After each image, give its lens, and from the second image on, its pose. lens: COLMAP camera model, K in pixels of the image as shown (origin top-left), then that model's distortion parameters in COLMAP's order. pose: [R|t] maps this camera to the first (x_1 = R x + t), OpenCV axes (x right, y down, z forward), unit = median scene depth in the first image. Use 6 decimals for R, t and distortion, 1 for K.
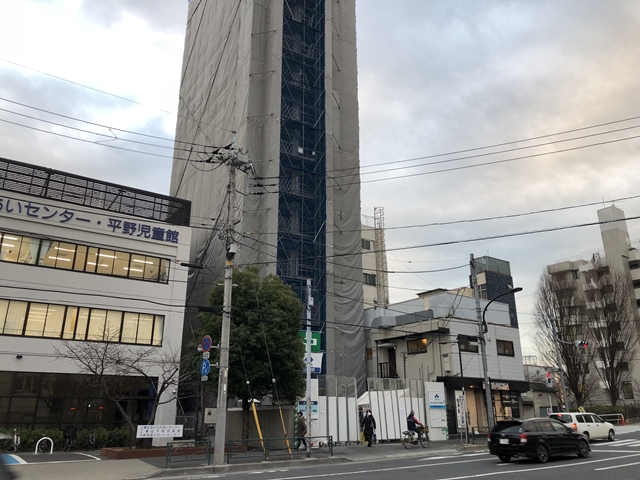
lens RADIAL K [[522.5, 0, 319.6], [0, 522.5, 231.9], [0, 0, 1]] dist [0.100053, -0.202188]
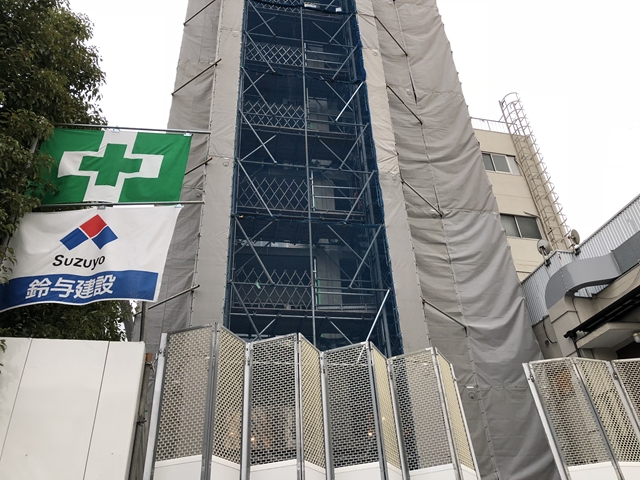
lens RADIAL K [[519.4, 0, 320.0], [0, 519.4, 240.0], [0, 0, 1]] dist [0.063578, -0.076377]
pose [[0.927896, -0.240985, -0.284492, 0.065421], [0.164351, 0.949280, -0.268060, 0.204262], [0.334661, 0.201975, 0.920439, 0.589042]]
